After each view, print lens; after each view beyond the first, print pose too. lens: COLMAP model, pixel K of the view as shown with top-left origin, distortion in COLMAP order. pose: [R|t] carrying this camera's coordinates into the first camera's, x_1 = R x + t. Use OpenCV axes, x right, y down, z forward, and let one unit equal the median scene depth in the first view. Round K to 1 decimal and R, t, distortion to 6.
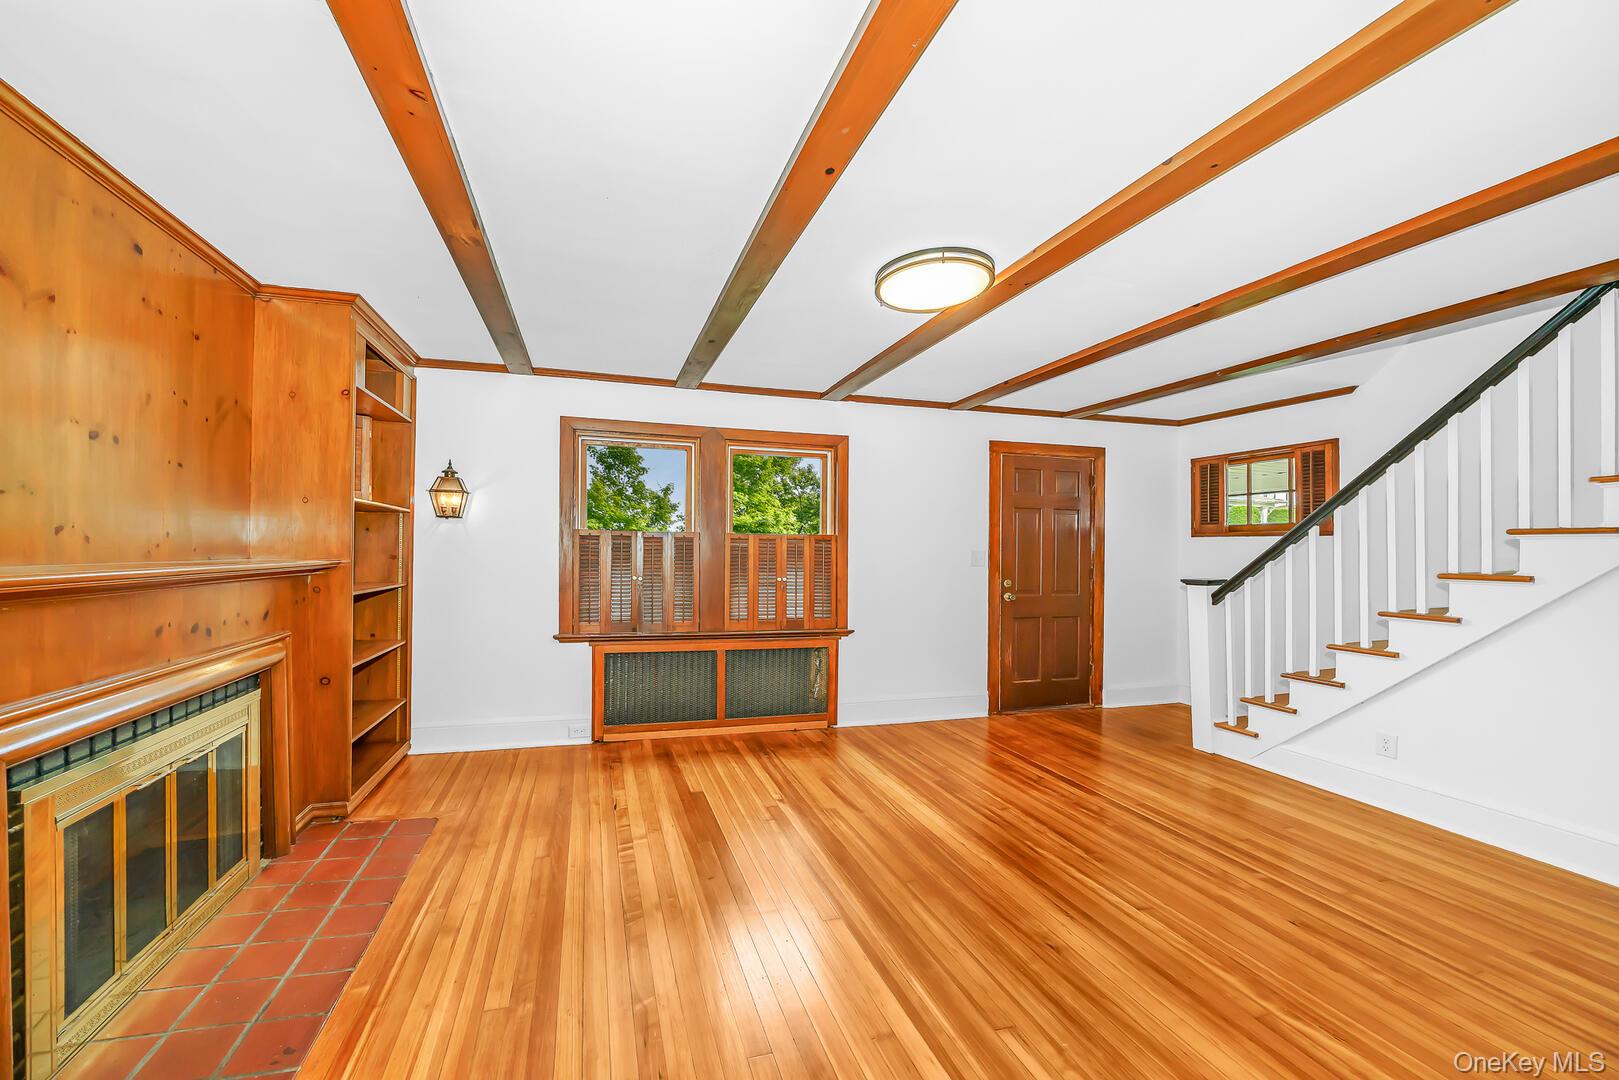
lens RADIAL K [[528.6, 0, 817.5], [0, 528.6, 545.5], [0, 0, 1]] dist [-0.001241, -0.000079]
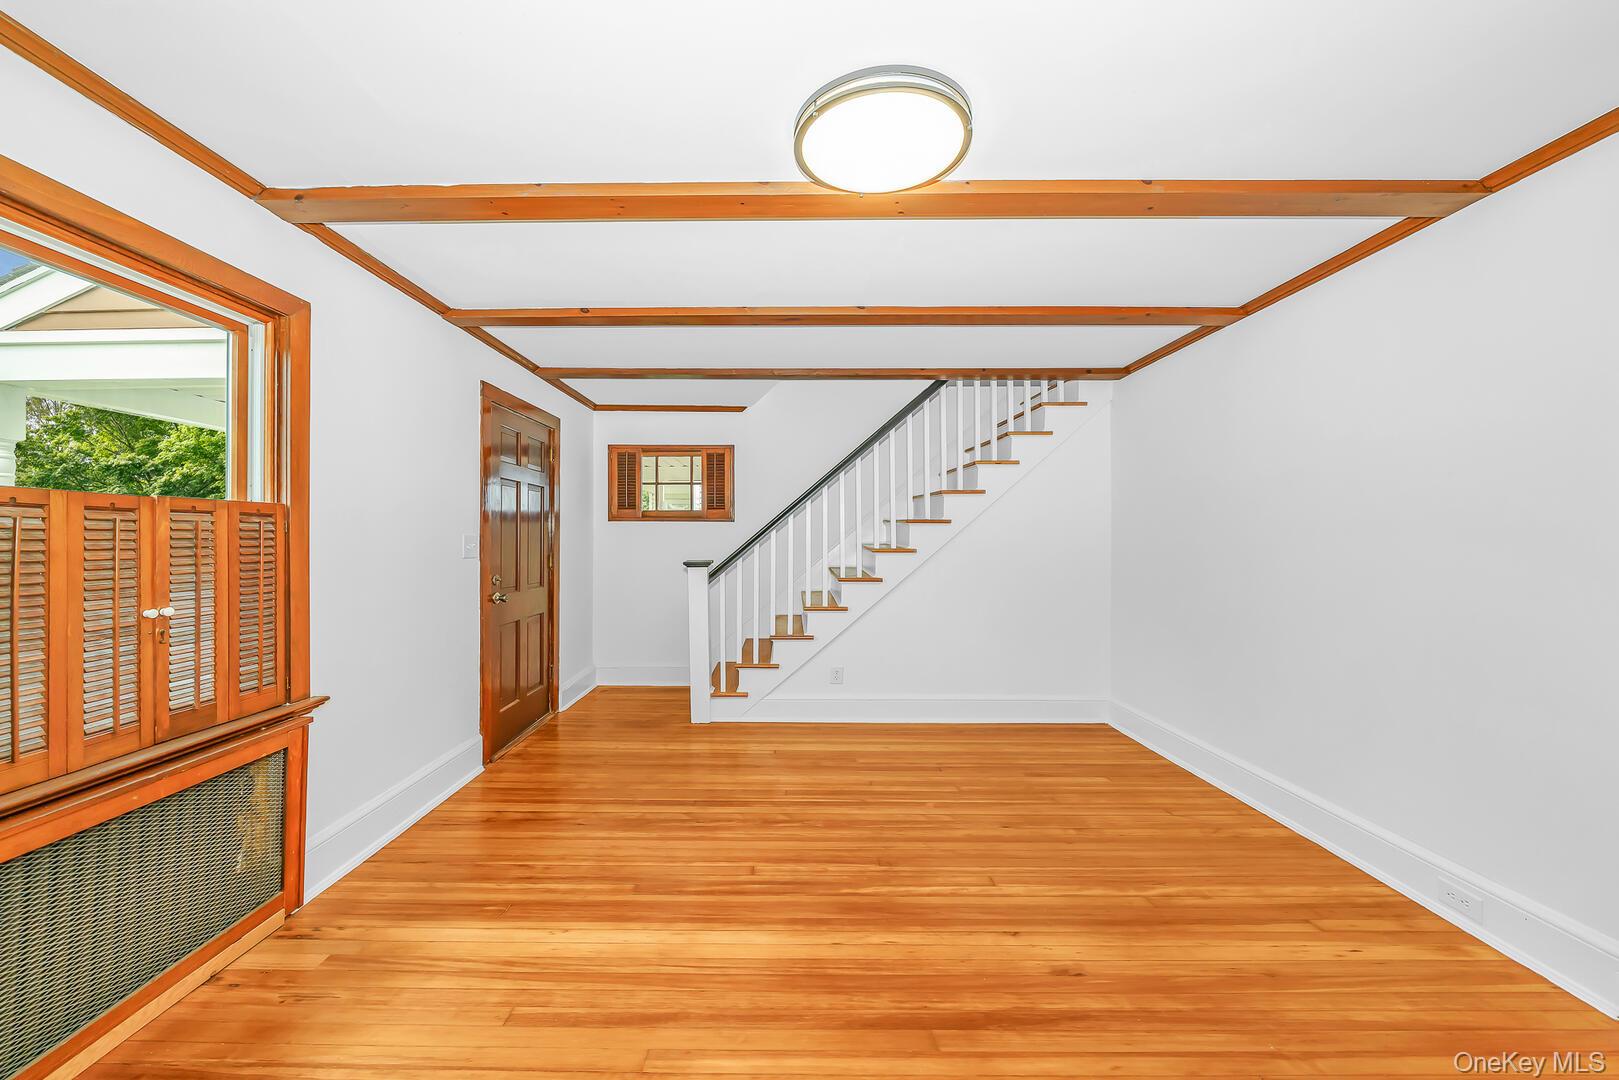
lens RADIAL K [[575.3, 0, 673.4], [0, 575.3, 530.4], [0, 0, 1]] dist [-0.004933, -0.000144]
pose [[0.422283, 0.001408, 0.906463, -0.382059], [-0.003482, 0.999994, 0.000069, 0.002328], [-0.906457, -0.003186, 0.422285, 0.633369]]
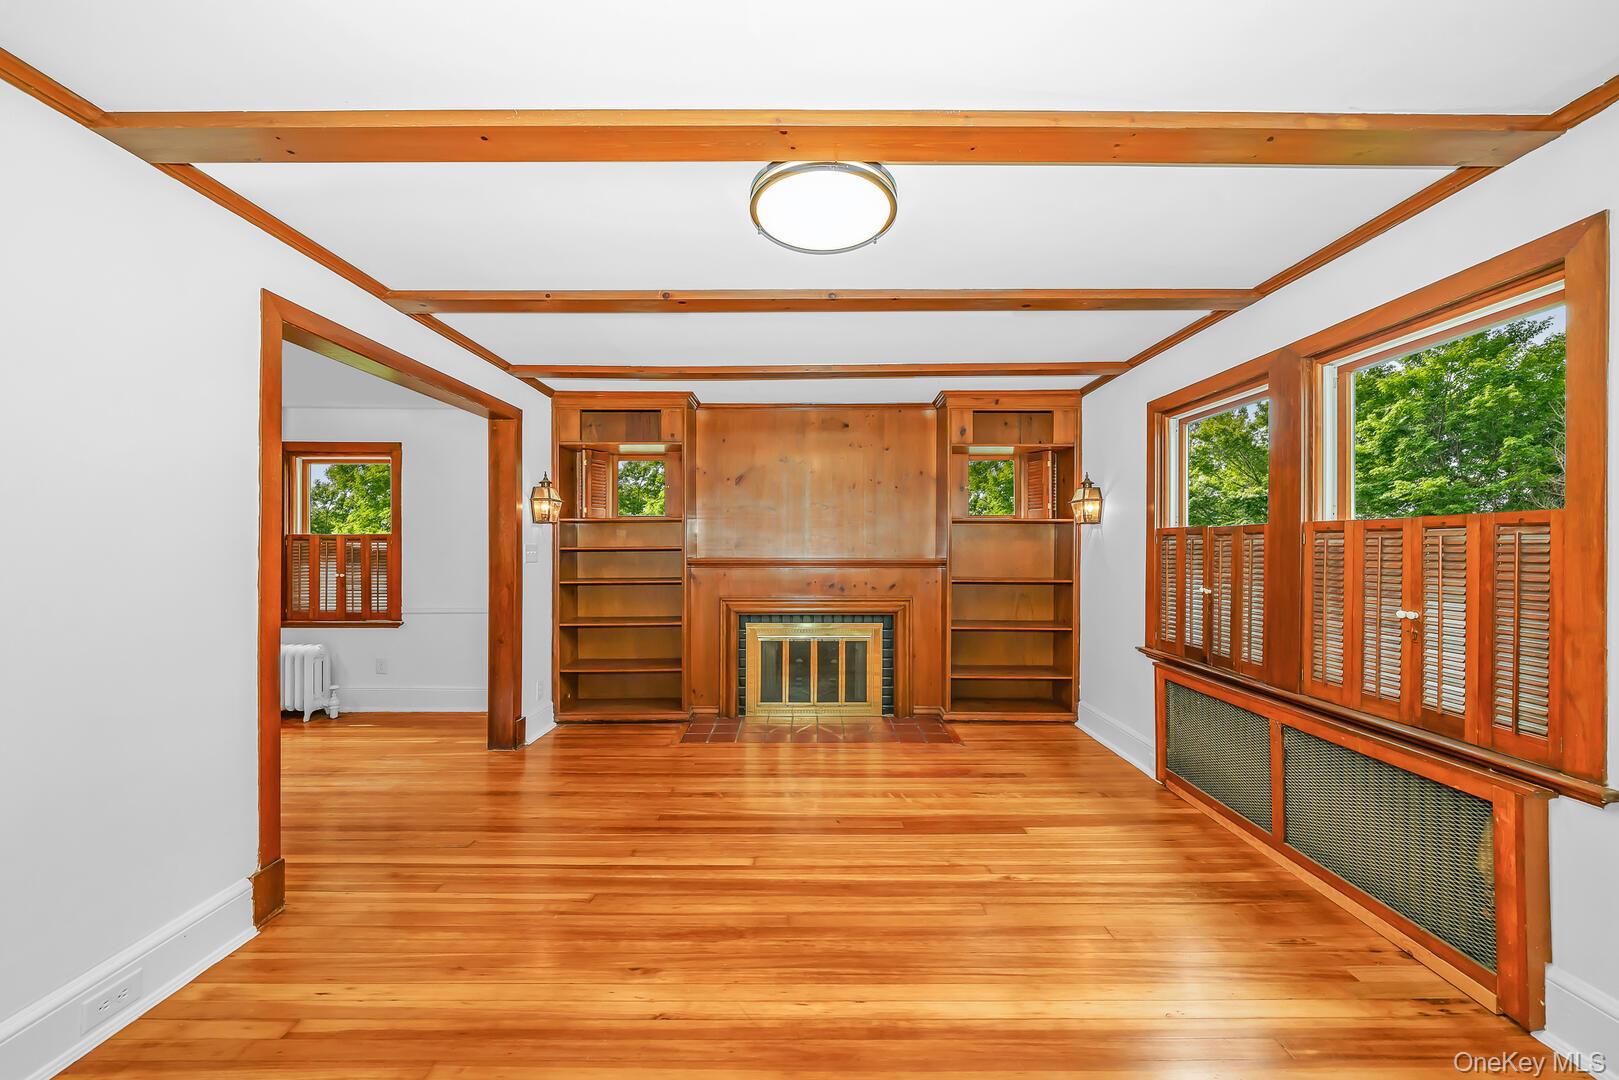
lens RADIAL K [[574.8, 0, 805.1], [0, 574.8, 547.2], [0, 0, 1]] dist [-0.001861, -0.000006]
pose [[-0.232348, -0.014584, -0.972523, 0.714740], [0.004195, 0.999863, -0.015997, 0.013768], [0.972624, -0.007796, -0.232255, 0.799669]]
